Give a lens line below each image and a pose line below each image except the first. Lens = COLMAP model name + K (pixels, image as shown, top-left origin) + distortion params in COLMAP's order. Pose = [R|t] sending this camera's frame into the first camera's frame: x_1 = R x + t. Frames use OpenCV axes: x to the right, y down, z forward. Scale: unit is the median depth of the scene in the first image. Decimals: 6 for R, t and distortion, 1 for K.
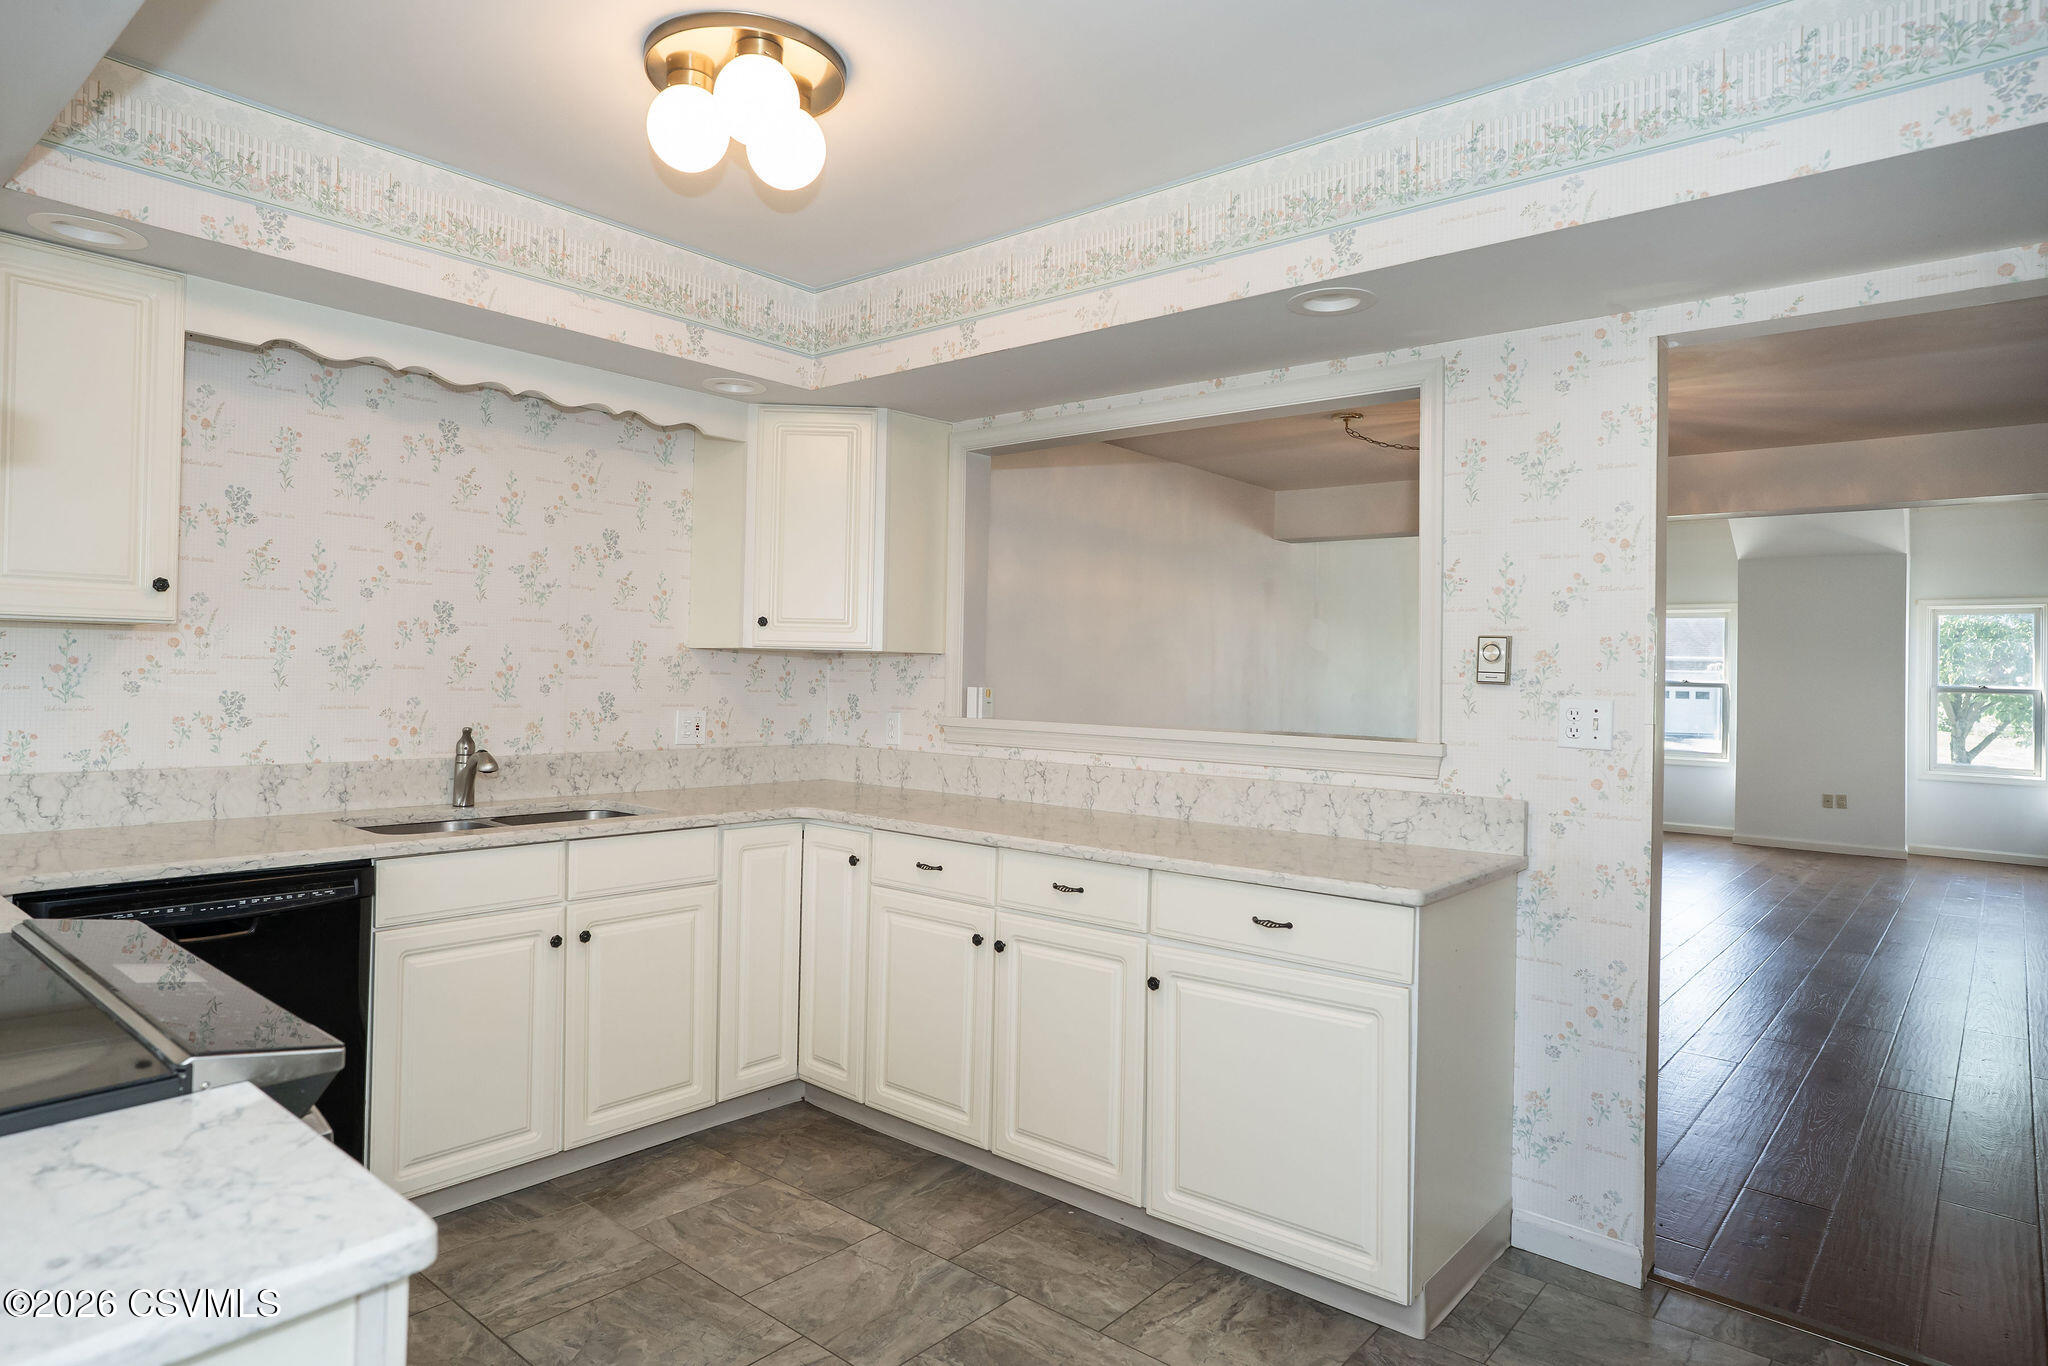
lens RADIAL K [[1193.7, 0, 1015.3], [0, 1193.7, 668.8], [0, 0, 1]] dist [-0.063911, 0.043252]
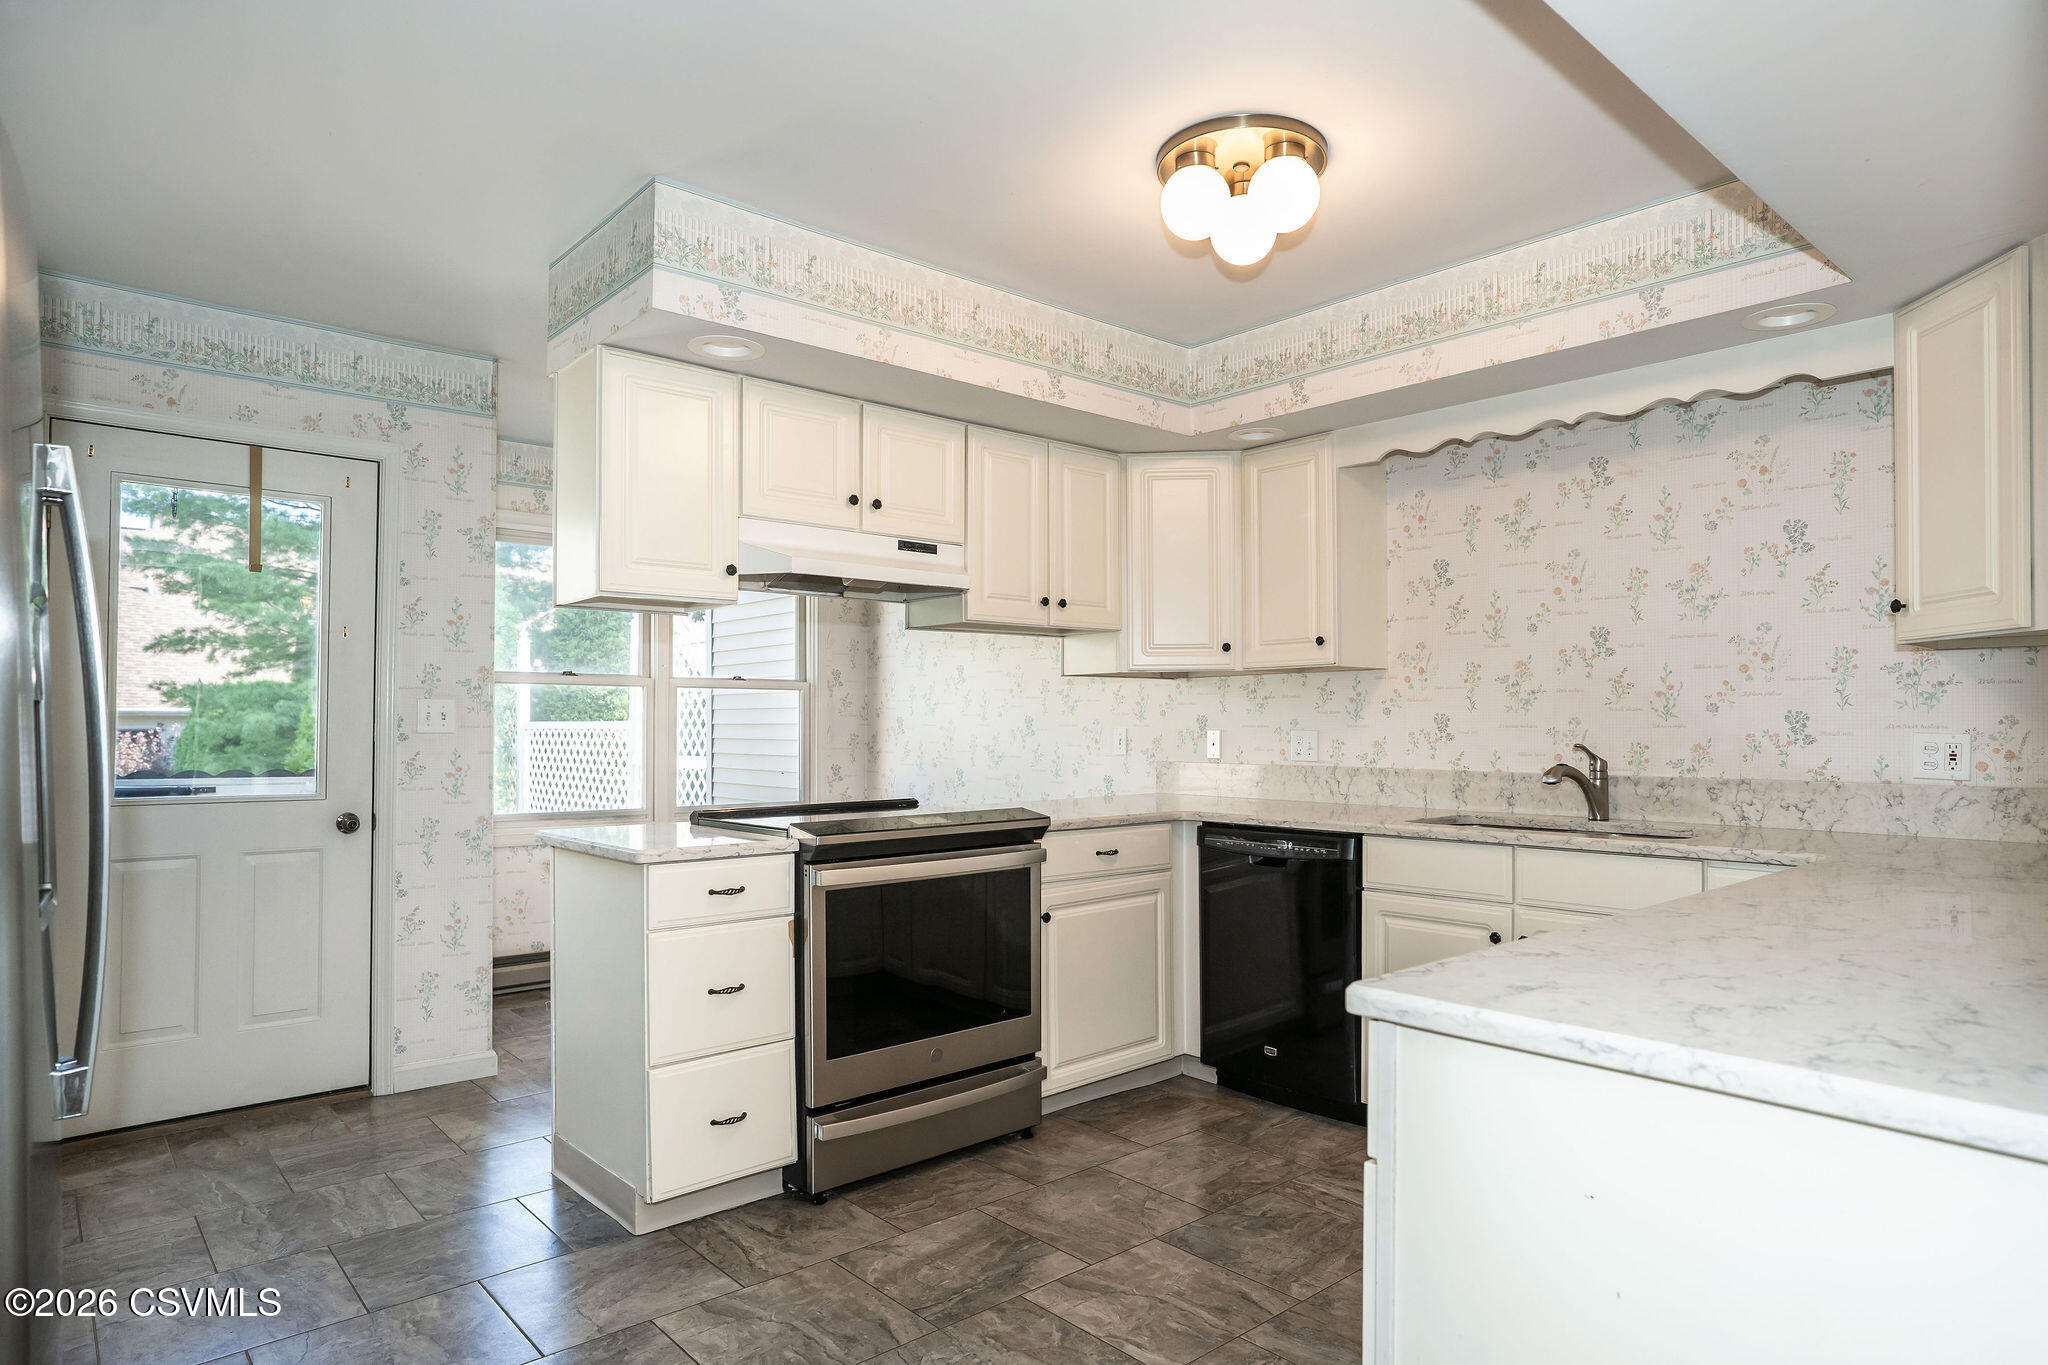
lens RADIAL K [[1201.9, 0, 1028.7], [0, 1201.9, 727.4], [0, 0, 1]] dist [-0.049649, 0.040486]
pose [[-0.159016, -0.019643, -0.987081, 0.660326], [0.001319, 0.999797, -0.020109, 0.054455], [0.987275, -0.004500, -0.158958, 0.666607]]
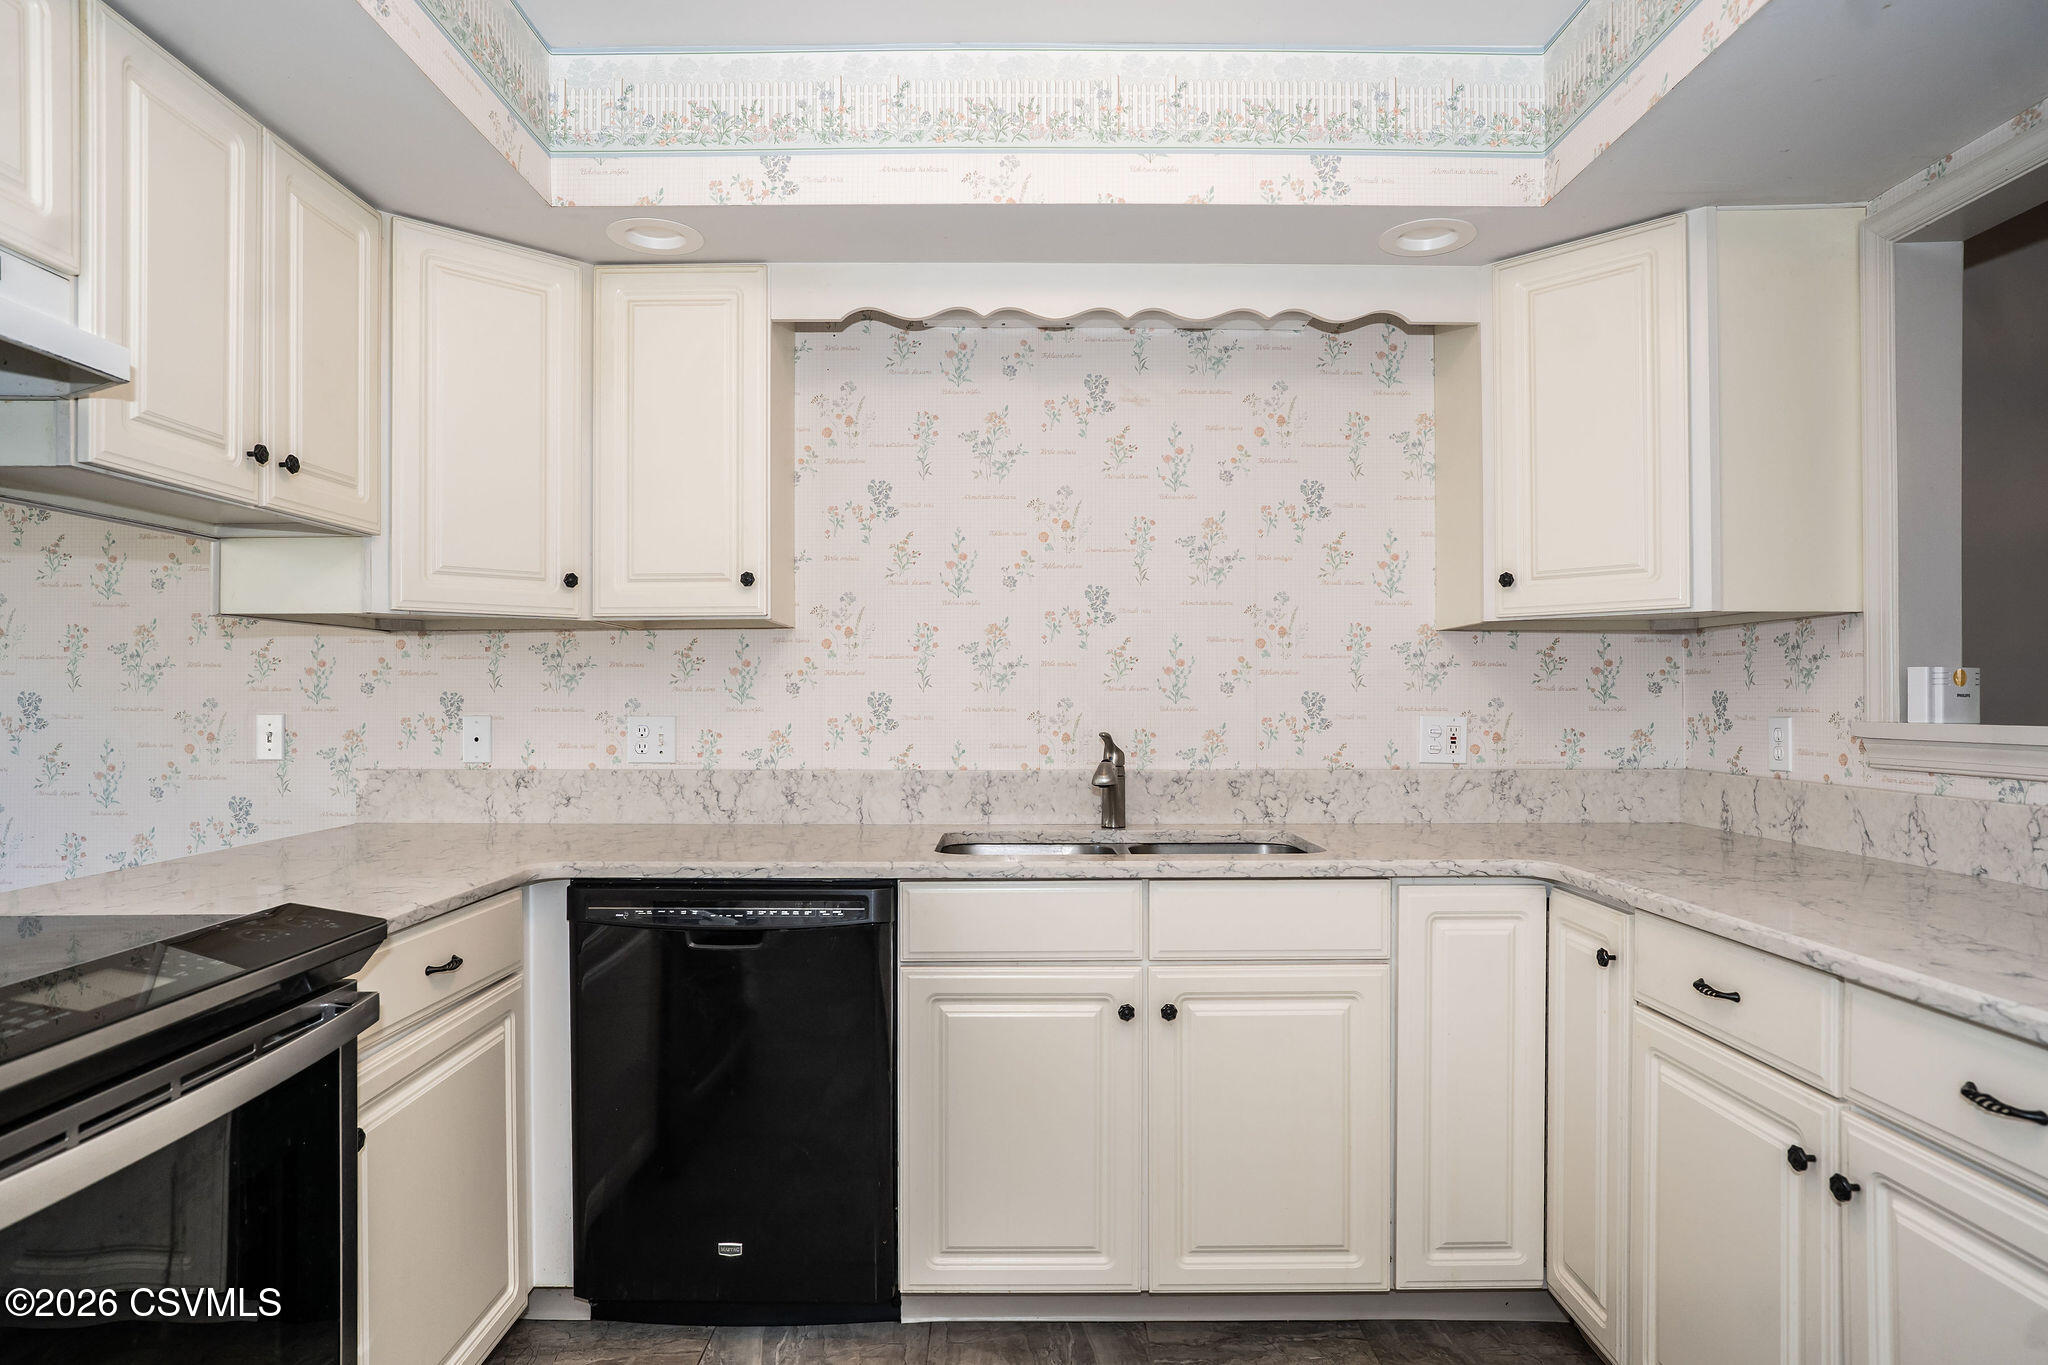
lens RADIAL K [[1156.7, 0, 1009.5], [0, 1156.7, 696.2], [0, 0, 1]] dist [-0.050032, 0.035463]
pose [[0.640517, -0.025037, -0.767536, 0.116320], [0.018330, 0.999682, -0.017313, 0.036104], [0.767726, -0.002980, 0.640772, 0.417296]]
